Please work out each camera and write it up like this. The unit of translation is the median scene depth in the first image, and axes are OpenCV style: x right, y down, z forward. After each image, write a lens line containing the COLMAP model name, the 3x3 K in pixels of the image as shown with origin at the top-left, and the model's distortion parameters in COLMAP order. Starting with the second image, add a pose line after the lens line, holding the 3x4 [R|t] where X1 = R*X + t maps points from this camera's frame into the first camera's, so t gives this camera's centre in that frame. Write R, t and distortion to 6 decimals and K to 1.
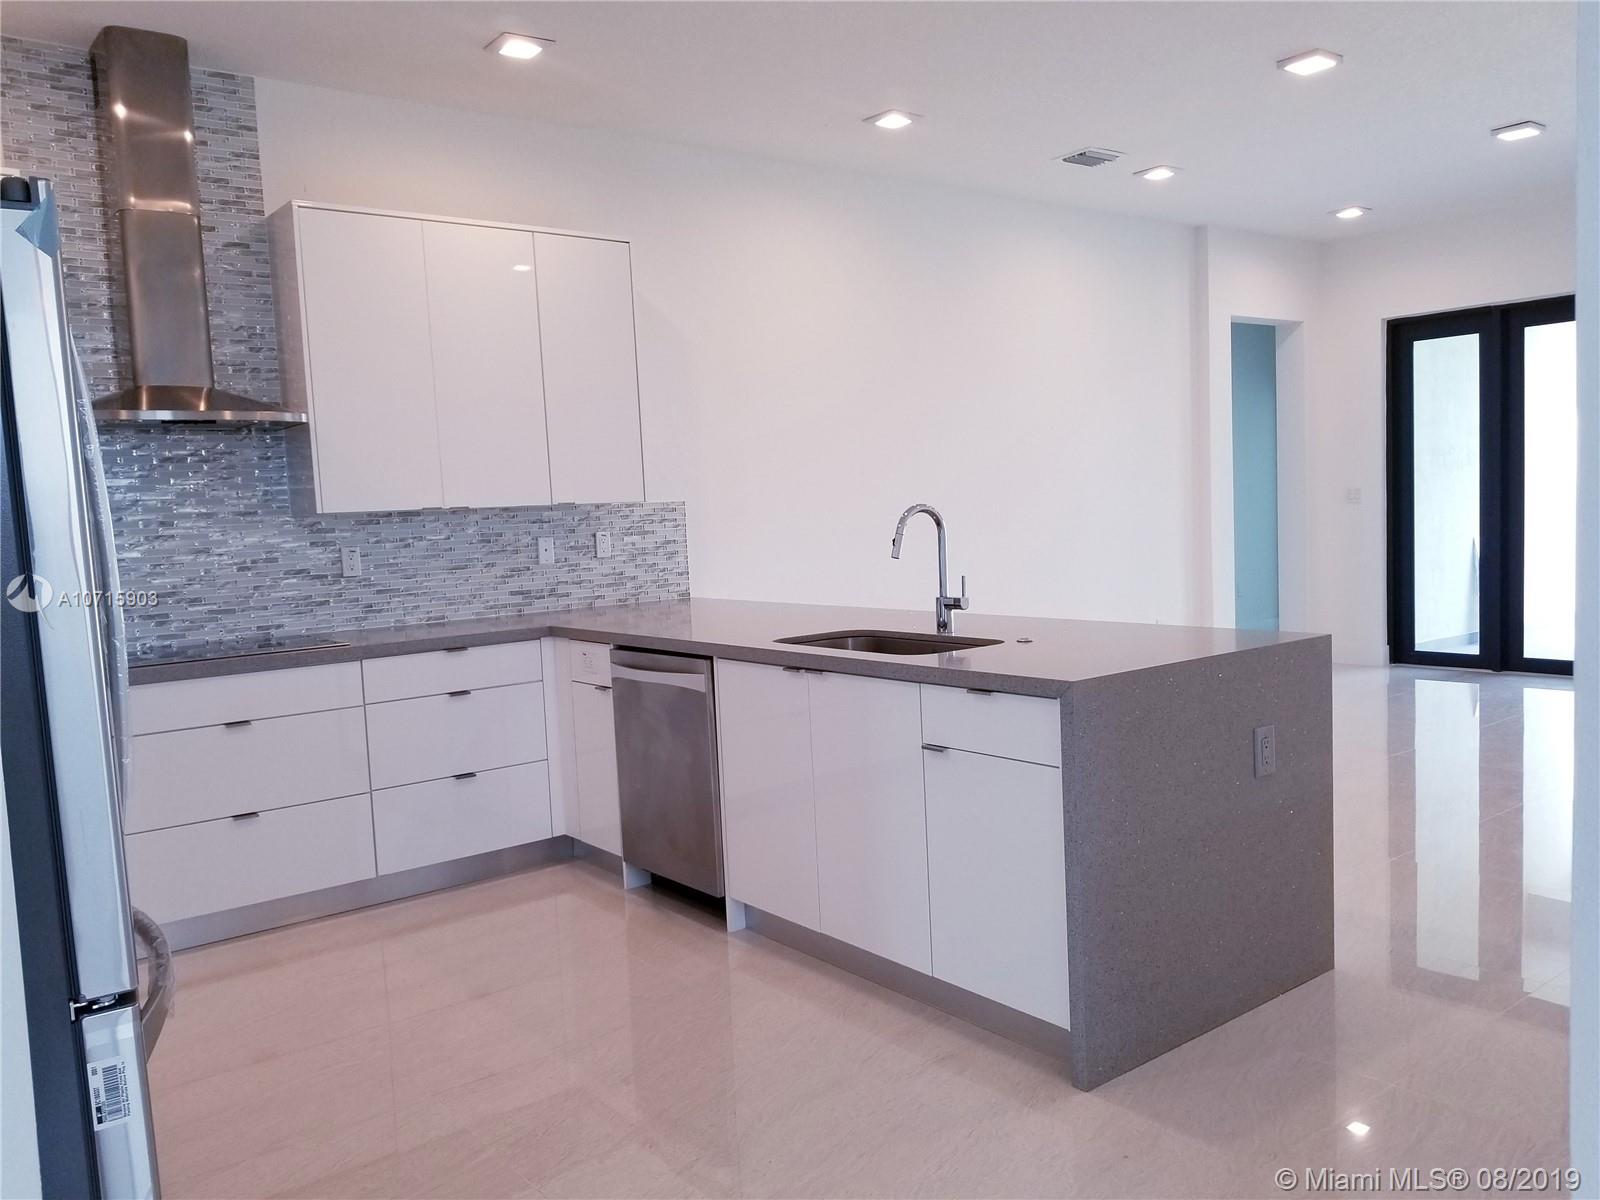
lens RADIAL K [[1230.8, 0, 807.7], [0, 1230.8, 613.7], [0, 0, 1]] dist [0.007473, -0.000229]
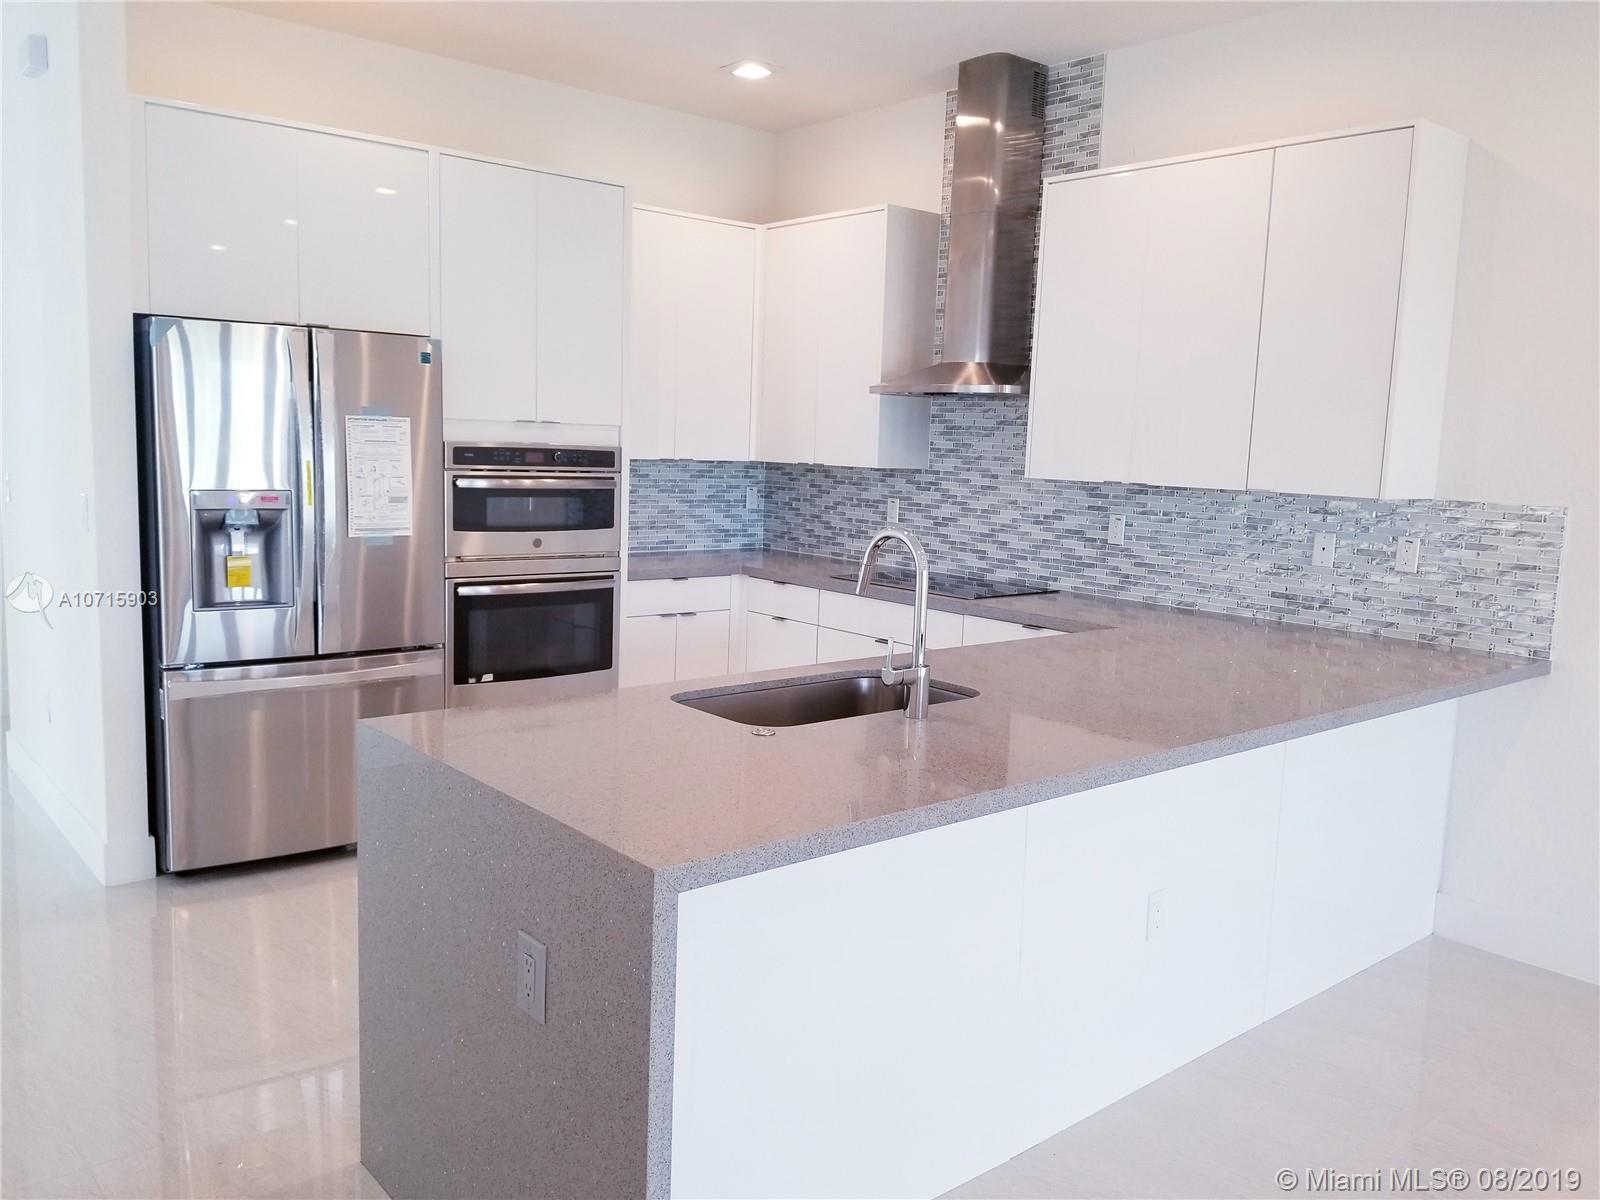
lens RADIAL K [[1268.9, 0, 805.4], [0, 1268.9, 604.7], [0, 0, 1]] dist [0.090316, -0.175329]
pose [[0.043610, 0.173185, -0.983923, 0.580169], [-0.131434, 0.977295, 0.166193, -0.109295], [0.990365, 0.122073, 0.065383, 0.626849]]
